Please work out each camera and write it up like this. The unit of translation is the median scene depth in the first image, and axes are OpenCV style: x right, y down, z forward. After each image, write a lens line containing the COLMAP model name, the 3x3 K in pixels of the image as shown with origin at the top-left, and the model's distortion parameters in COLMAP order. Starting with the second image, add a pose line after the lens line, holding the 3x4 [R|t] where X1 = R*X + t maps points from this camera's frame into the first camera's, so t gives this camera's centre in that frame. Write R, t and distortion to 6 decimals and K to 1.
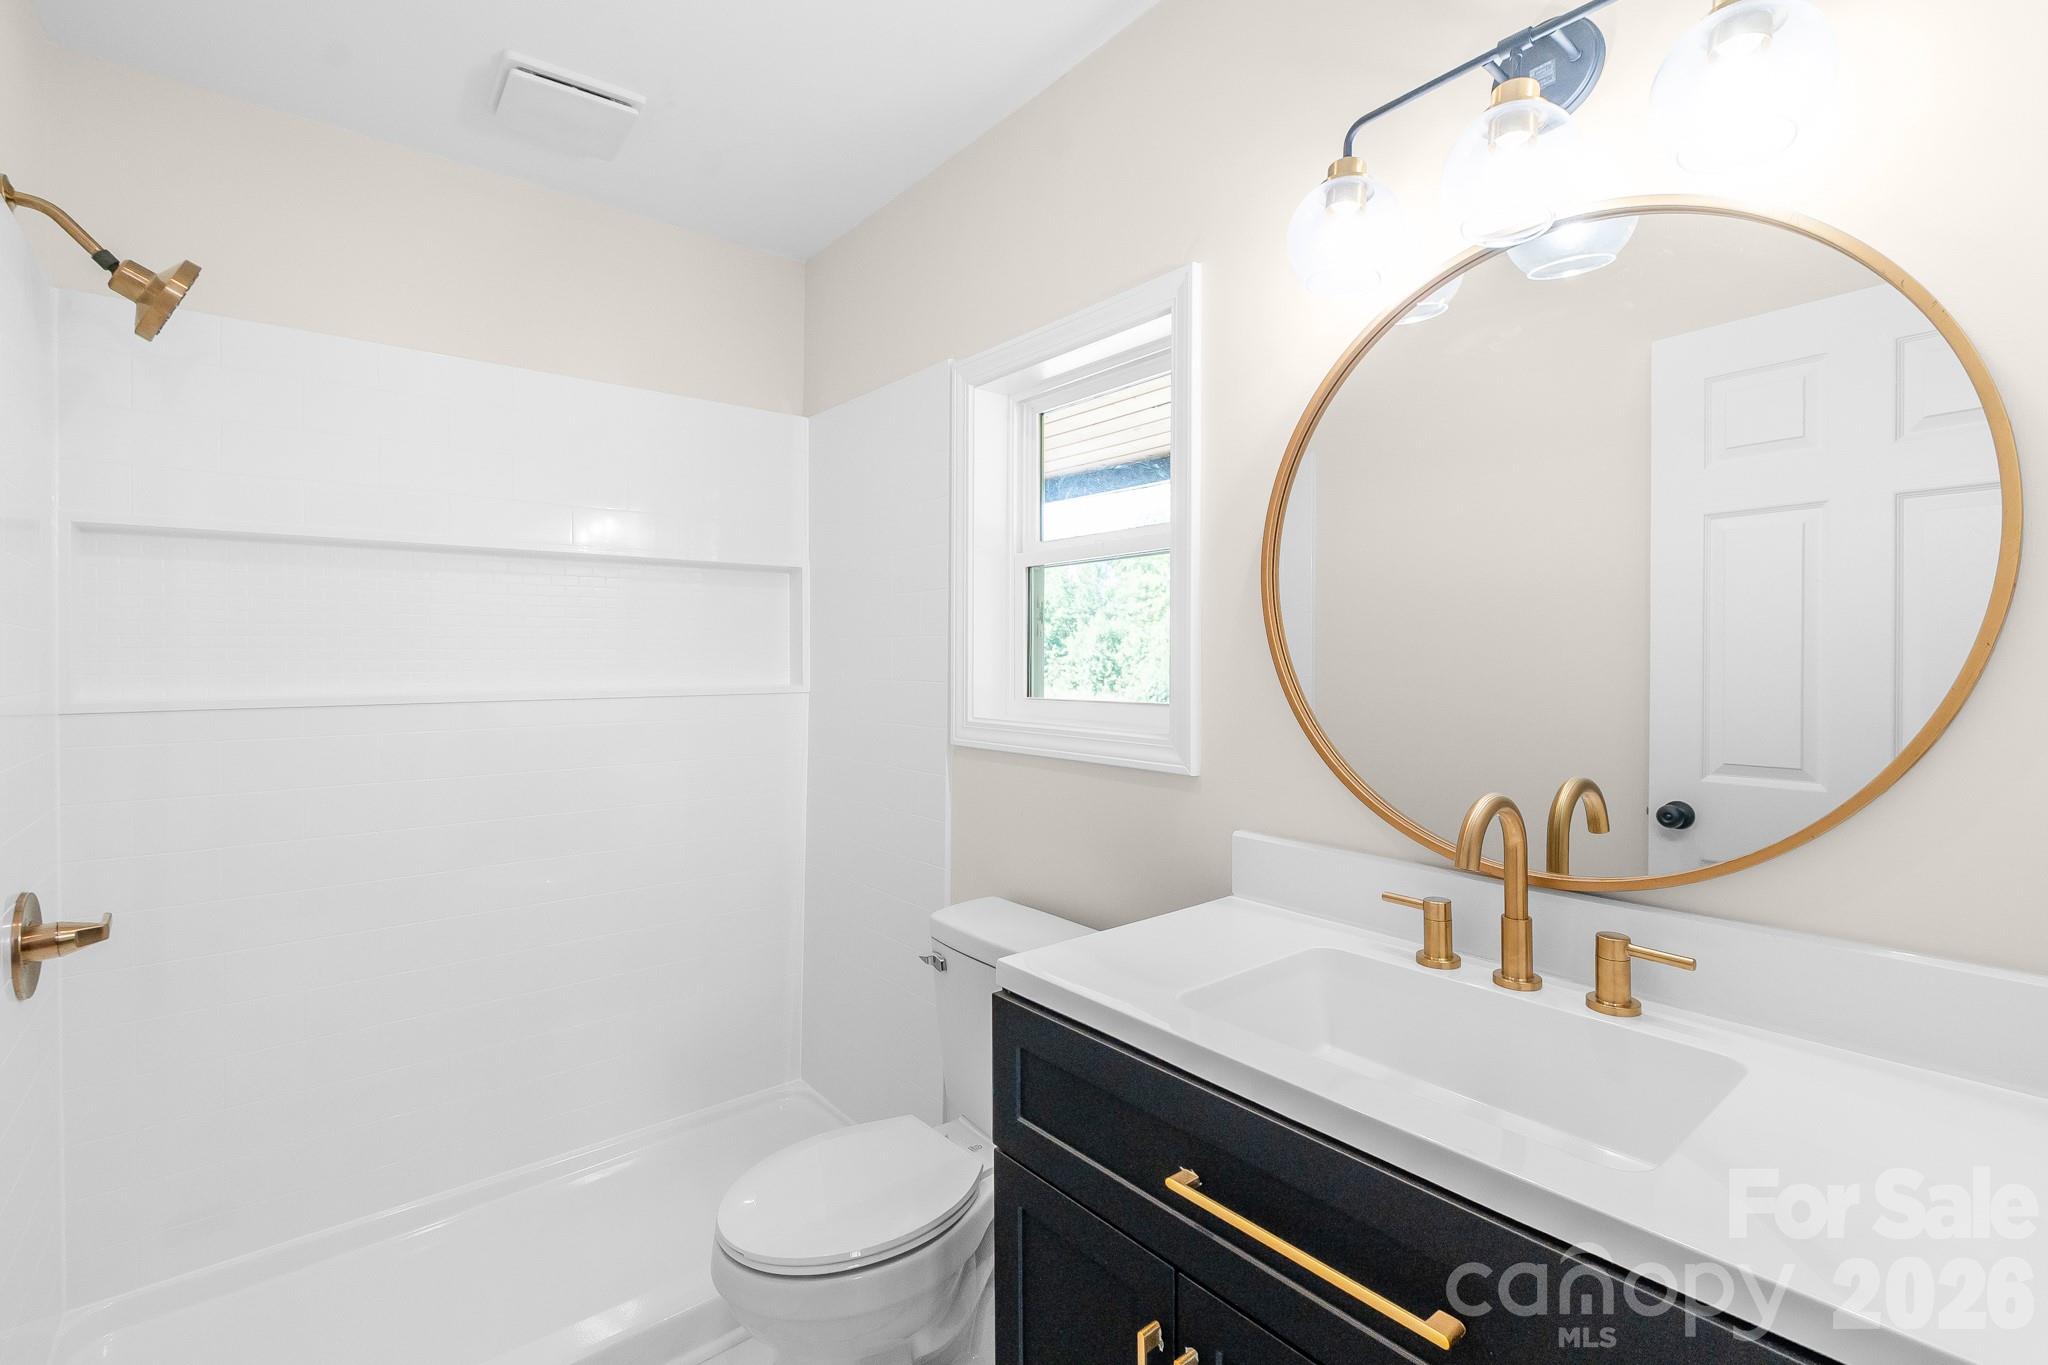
lens RADIAL K [[929.3, 0, 1016.8], [0, 929.3, 643.0], [0, 0, 1]] dist [0.002098, -0.000309]
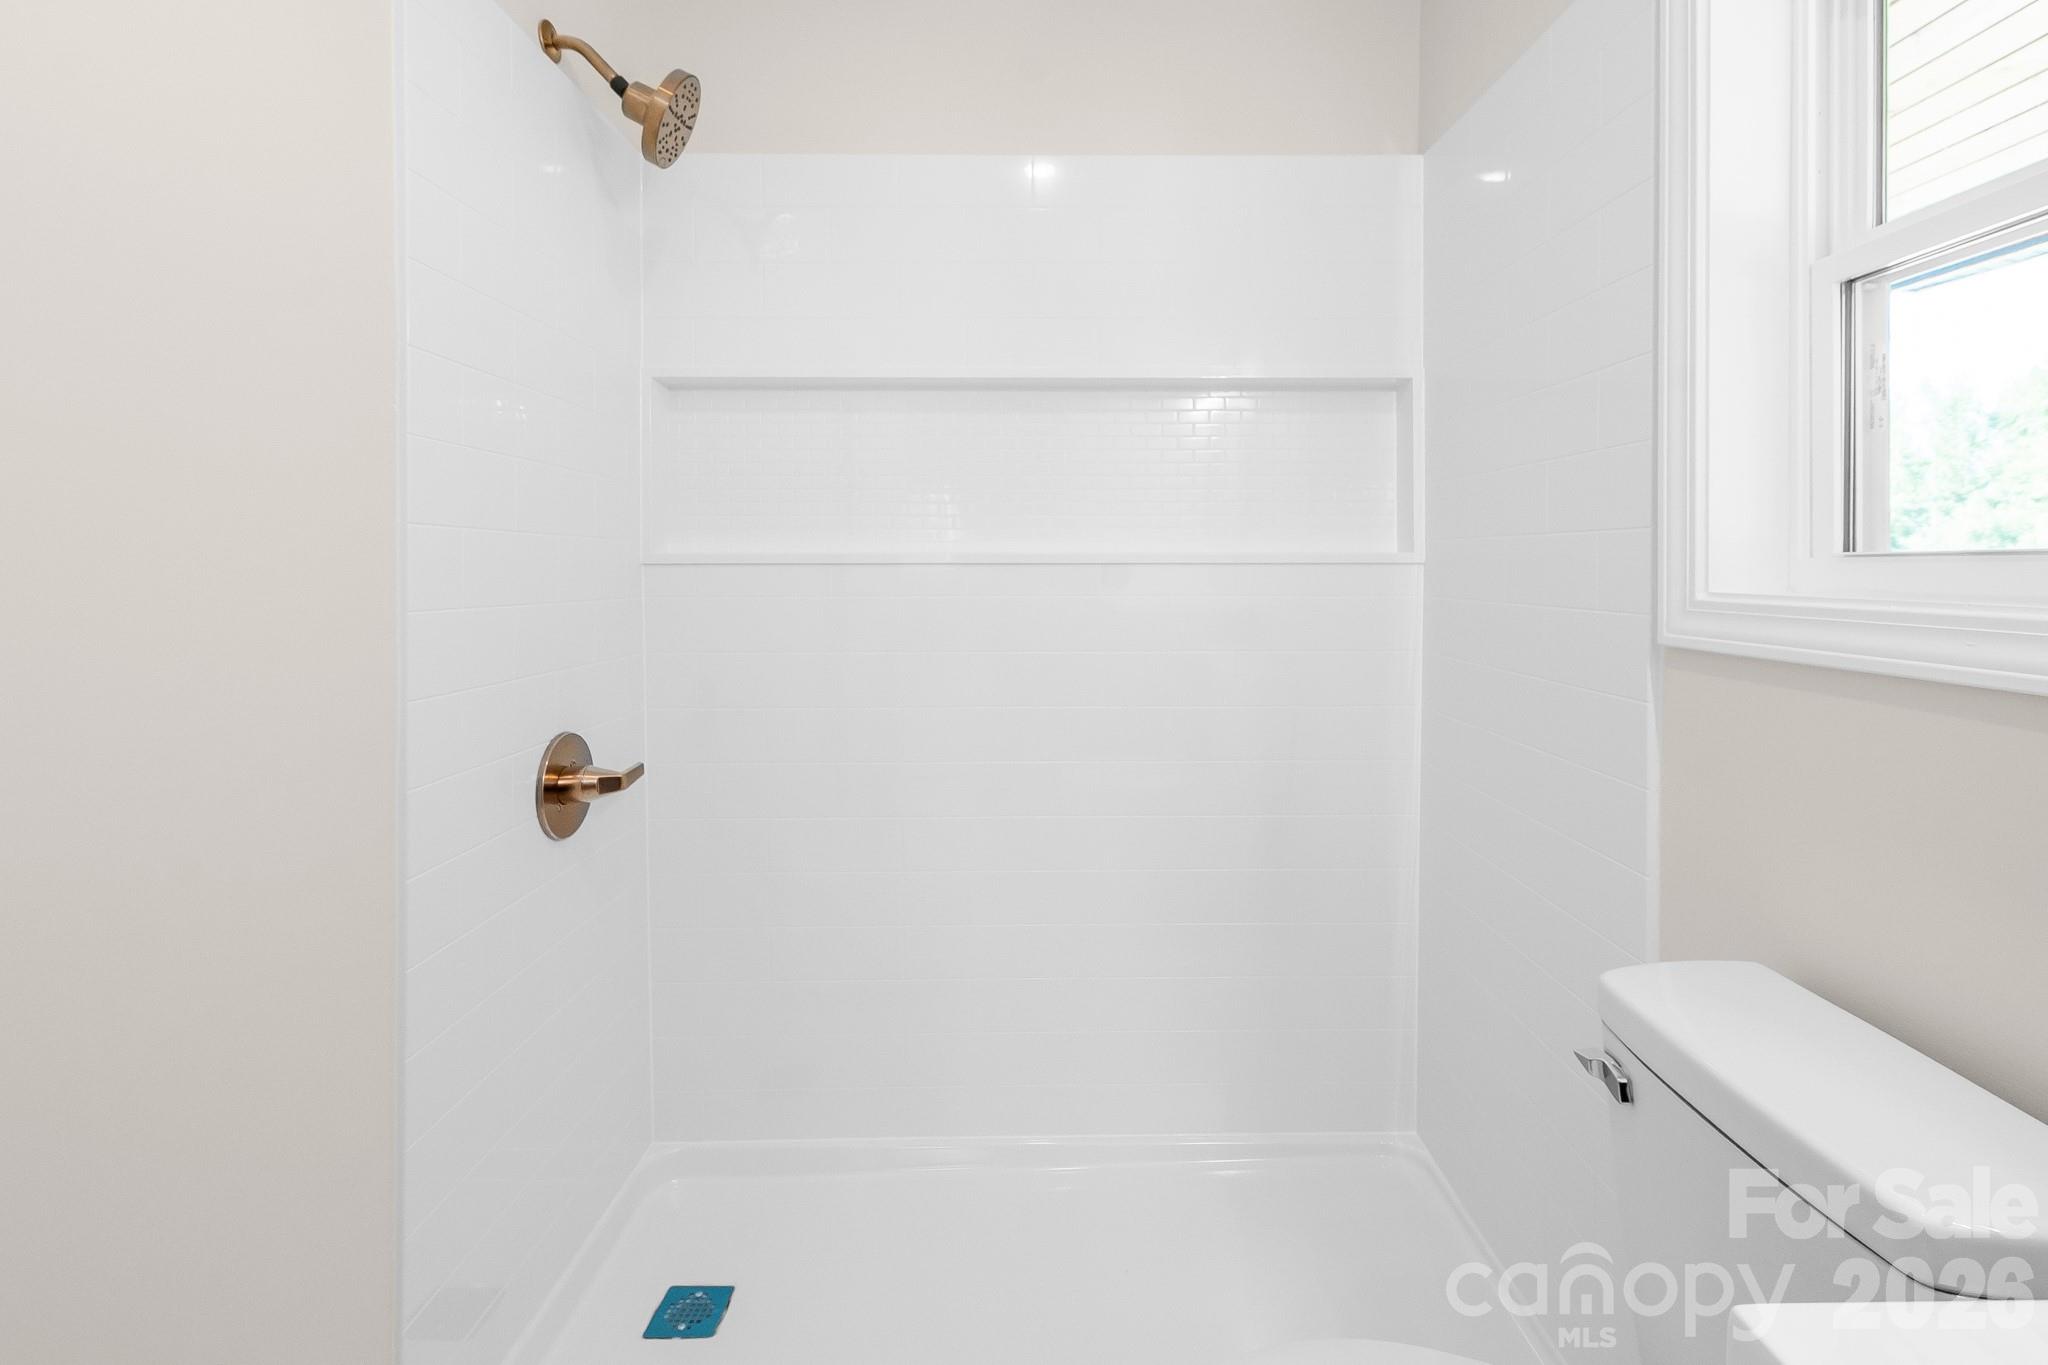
lens RADIAL K [[964.1, 0, 1070.4], [0, 964.1, 559.5], [0, 0, 1]] dist [-0.000471, -0.000308]
pose [[0.789006, -0.000885, -0.614385, 0.001697], [0.005389, 0.999970, 0.005481, 0.055110], [0.614362, -0.007635, 0.788988, 0.361196]]
